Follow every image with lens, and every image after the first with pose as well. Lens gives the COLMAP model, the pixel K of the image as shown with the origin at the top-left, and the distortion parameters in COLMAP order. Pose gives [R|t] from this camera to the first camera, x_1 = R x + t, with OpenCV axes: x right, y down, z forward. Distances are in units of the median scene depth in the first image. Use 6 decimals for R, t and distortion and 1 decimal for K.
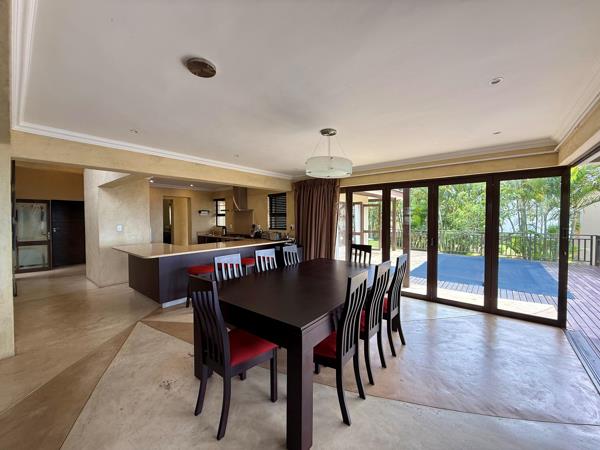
lens RADIAL K [[239.1, 0, 300.0], [0, 239.1, 225.0], [0, 0, 1]] dist [-0.000780, 0.000036]
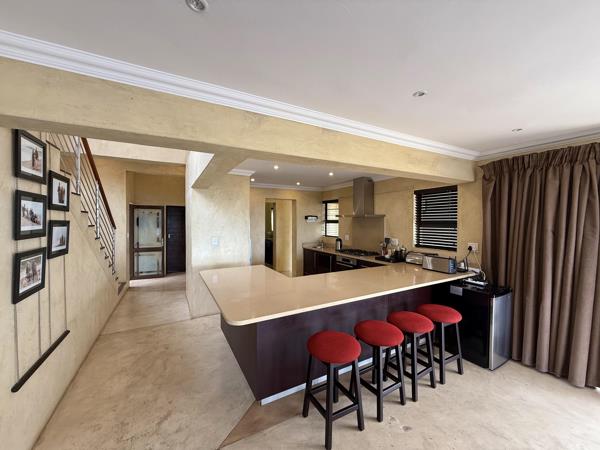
lens RADIAL K [[239.1, 0, 300.0], [0, 239.1, 225.0], [0, 0, 1]] dist [-0.000780, 0.000036]
pose [[0.930385, 0.011012, -0.366417, -0.171218], [-0.014022, 0.999886, -0.005555, -0.029414], [0.366314, 0.010306, 0.930434, 0.299495]]
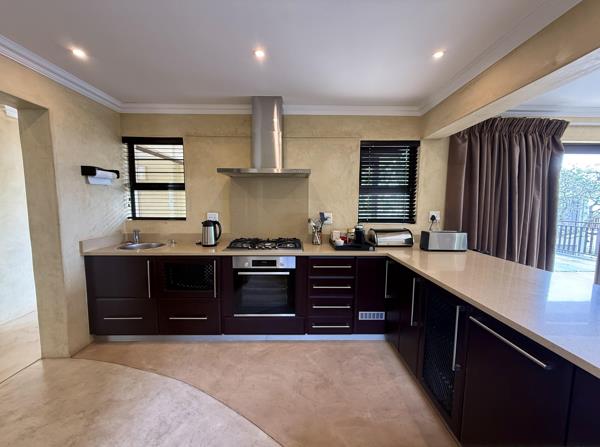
lens RADIAL K [[239.1, 0, 300.0], [0, 239.1, 223.5], [0, 0, 1]] dist [-0.000780, 0.000036]
pose [[0.760820, -0.051929, 0.646882, -0.466996], [0.009313, 0.997564, 0.069126, -0.011473], [-0.648896, -0.046568, 0.759451, 0.698253]]
